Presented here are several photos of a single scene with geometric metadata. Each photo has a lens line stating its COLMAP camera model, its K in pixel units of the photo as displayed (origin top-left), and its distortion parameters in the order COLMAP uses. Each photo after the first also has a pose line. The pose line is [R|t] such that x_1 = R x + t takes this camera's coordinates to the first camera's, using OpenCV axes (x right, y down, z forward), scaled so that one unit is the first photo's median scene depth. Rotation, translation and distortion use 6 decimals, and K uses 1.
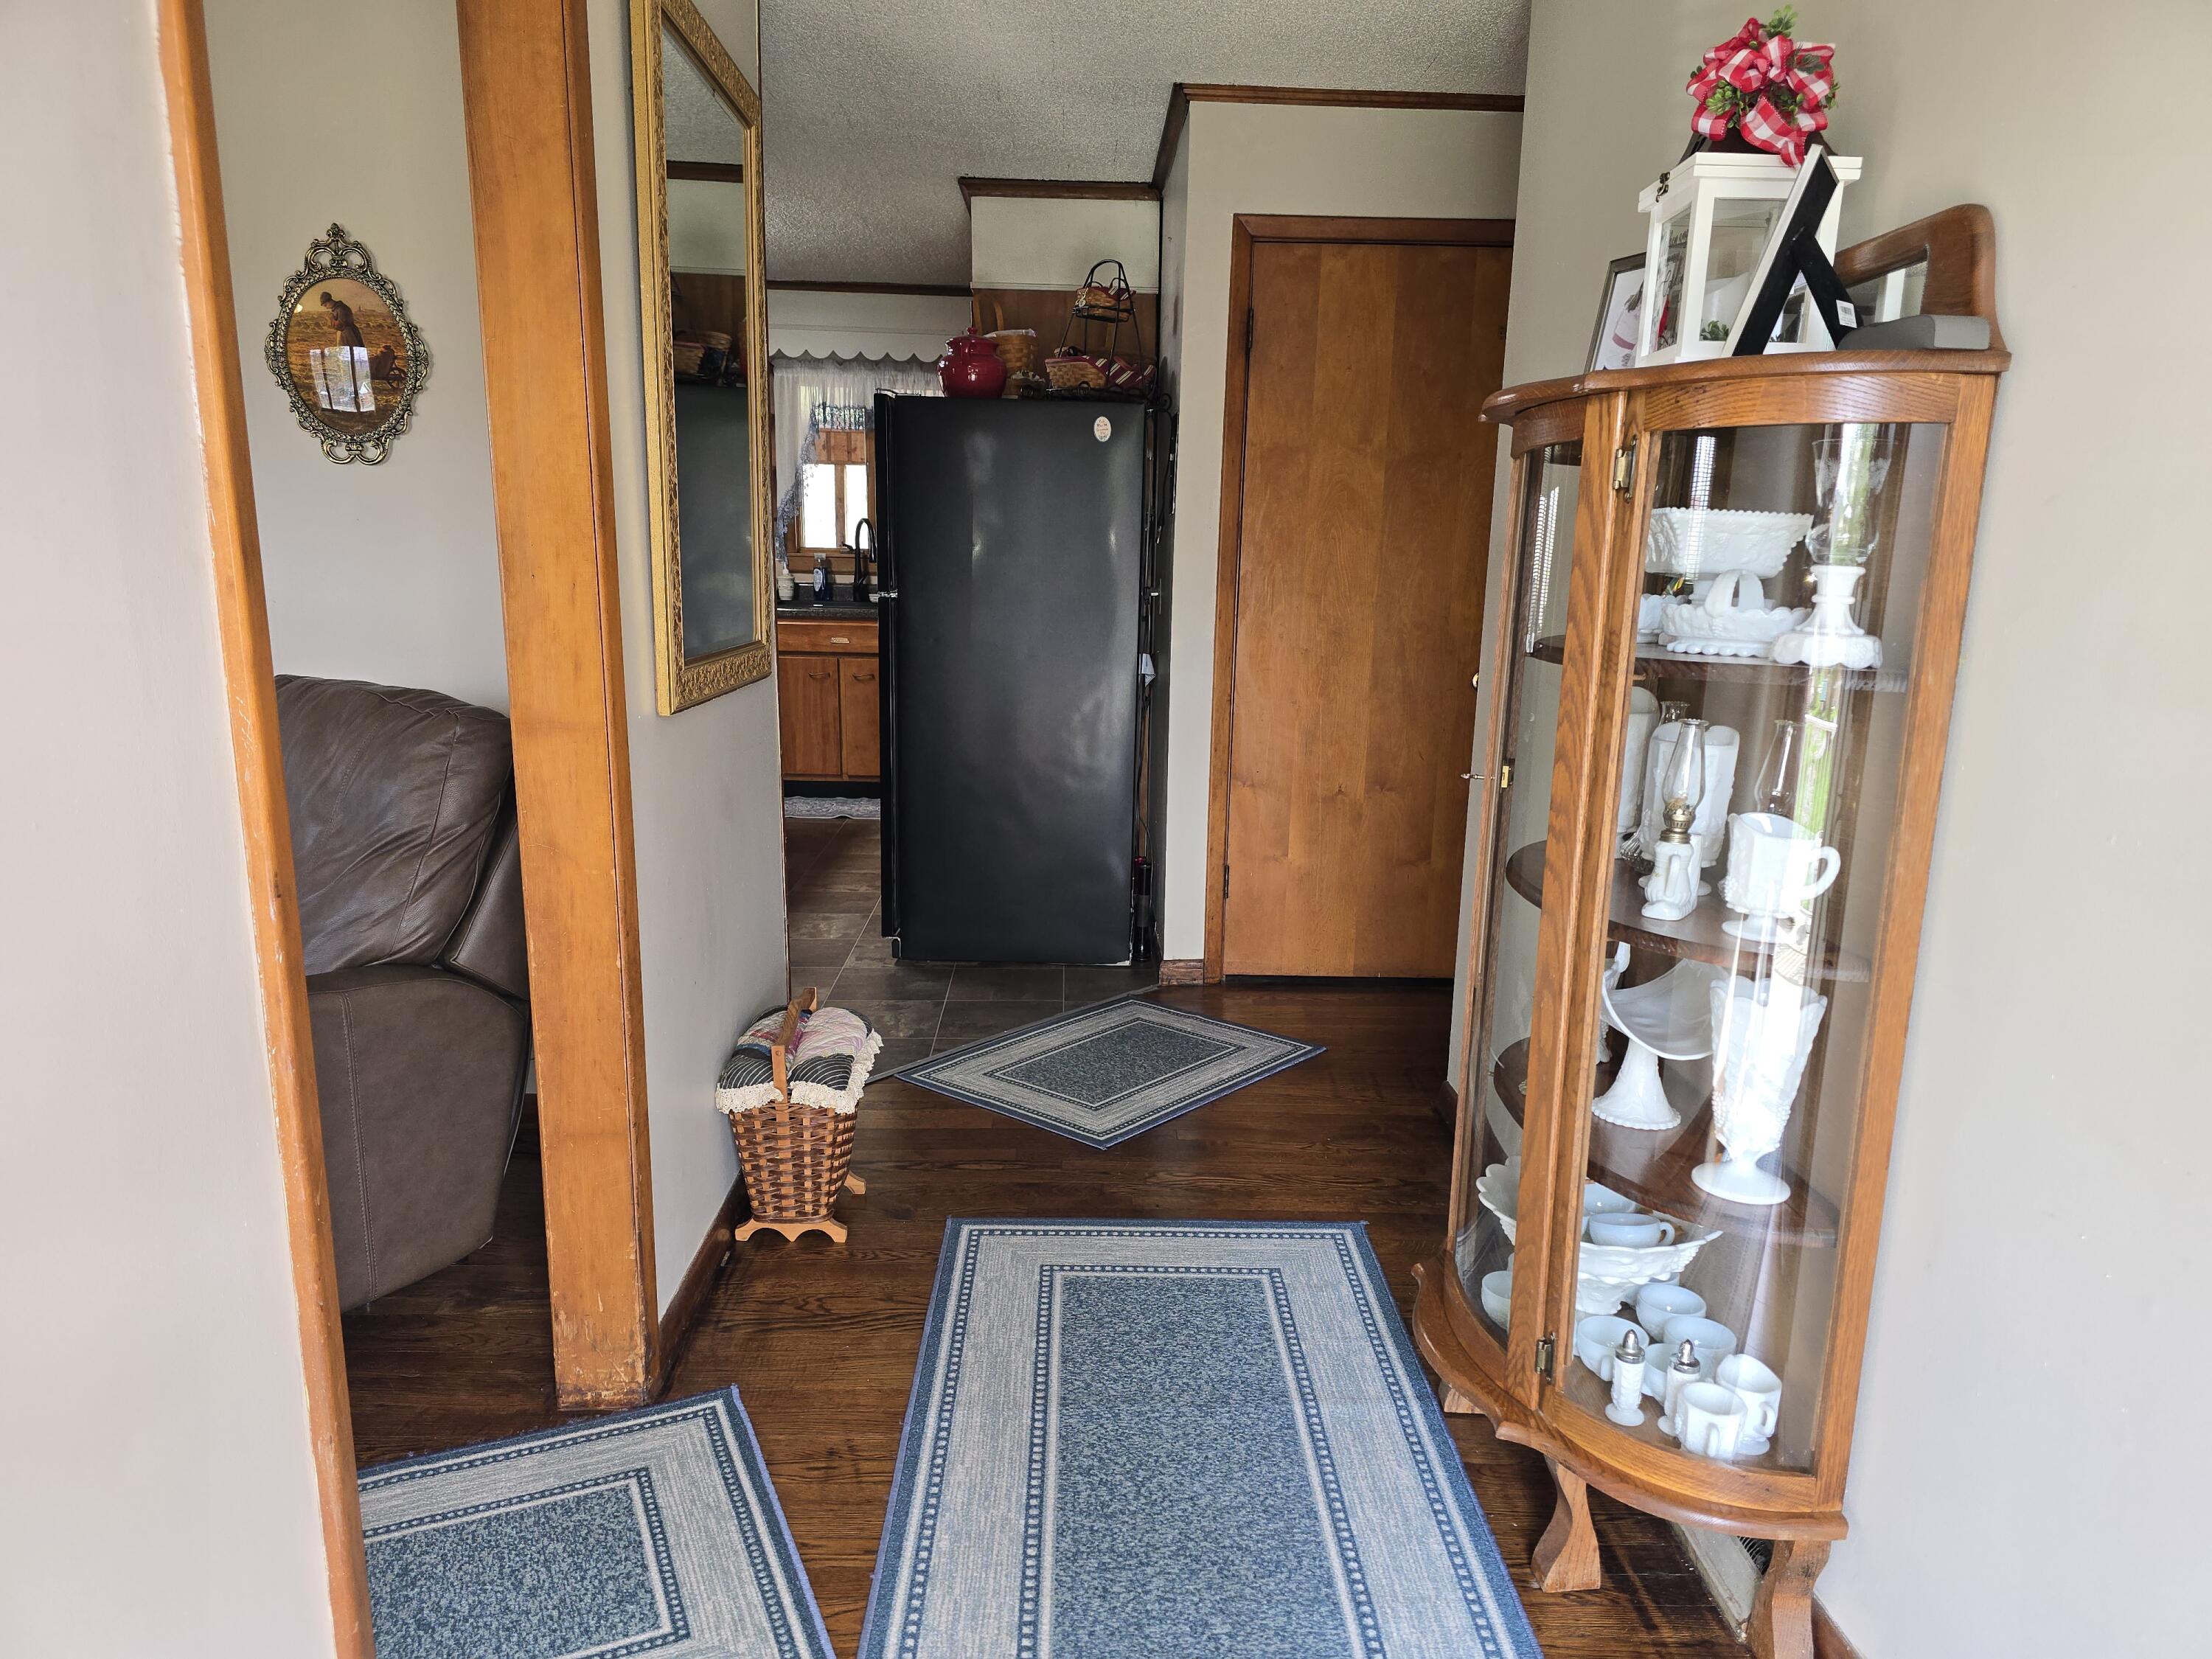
lens RADIAL K [[1476.8, 0, 1104.3], [0, 1476.8, 835.5], [0, 0, 1]] dist [0.044702, -0.042842]
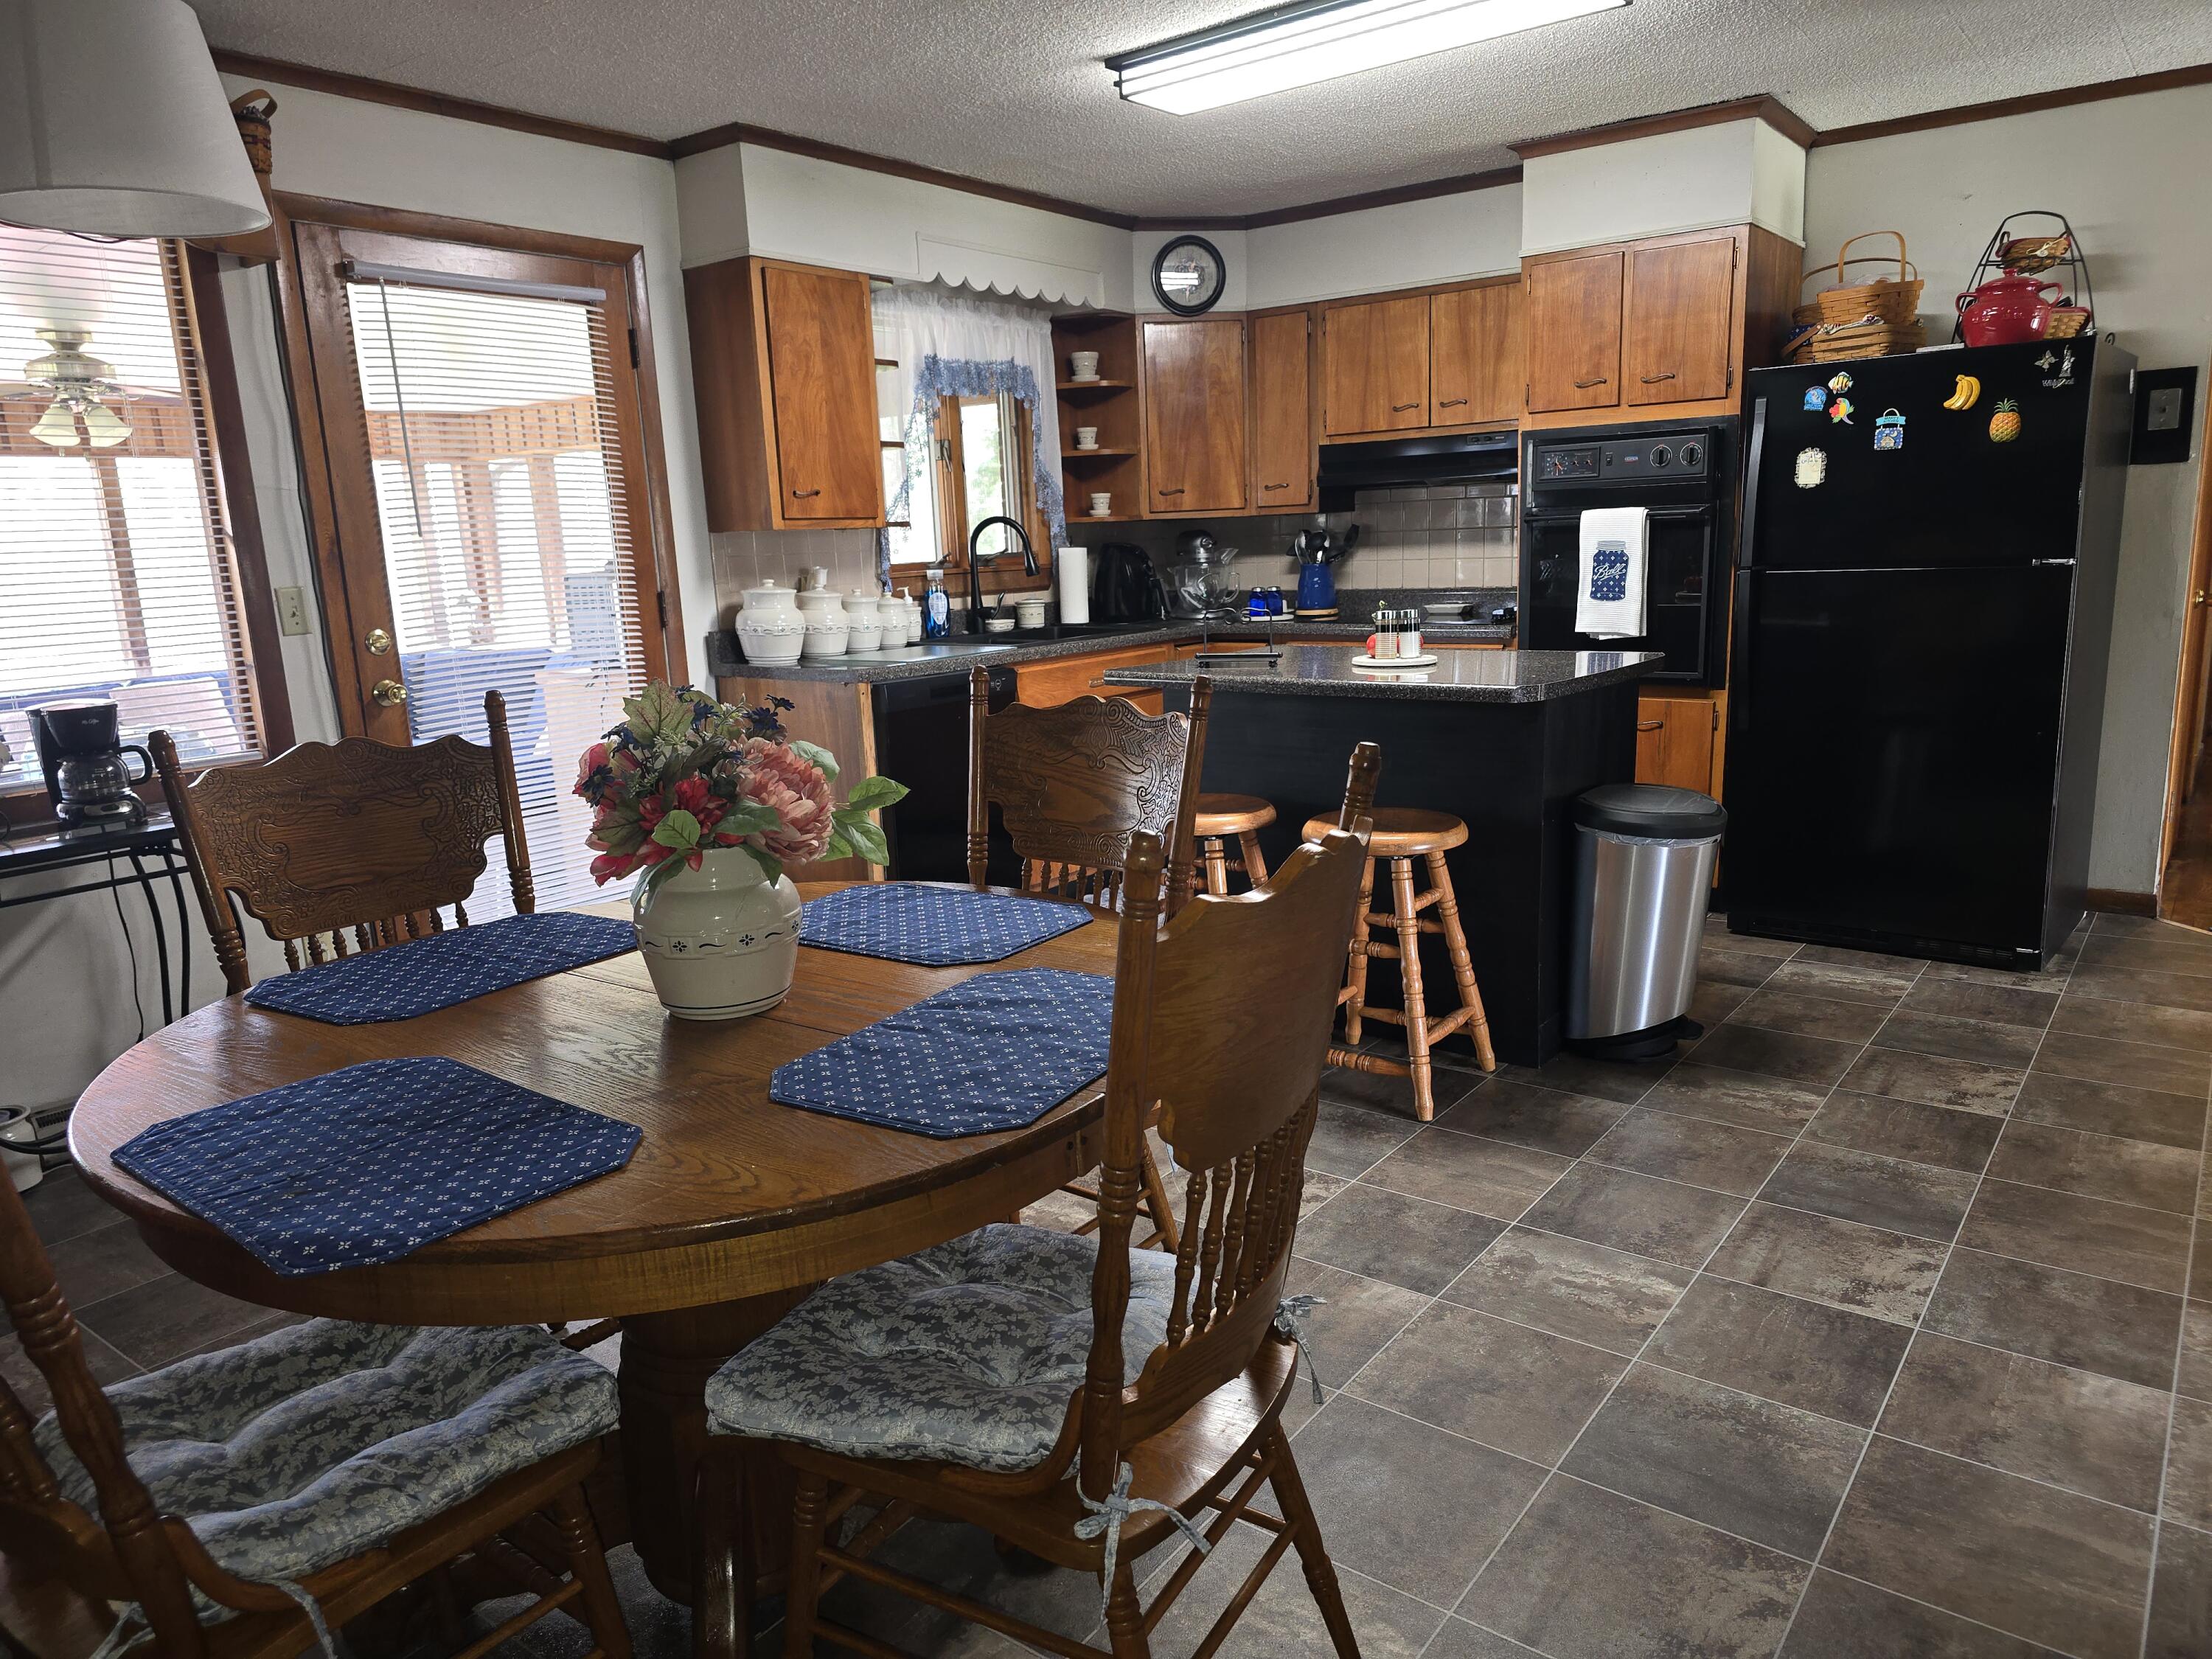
lens RADIAL K [[1476.8, 0, 1102.6], [0, 1476.8, 845.1], [0, 0, 1]] dist [0.044702, -0.042842]
pose [[0.628981, -0.203843, 0.750221, -0.706657], [0.206828, 0.974111, 0.091272, -0.115108], [-0.749404, 0.097758, 0.654857, 0.514655]]
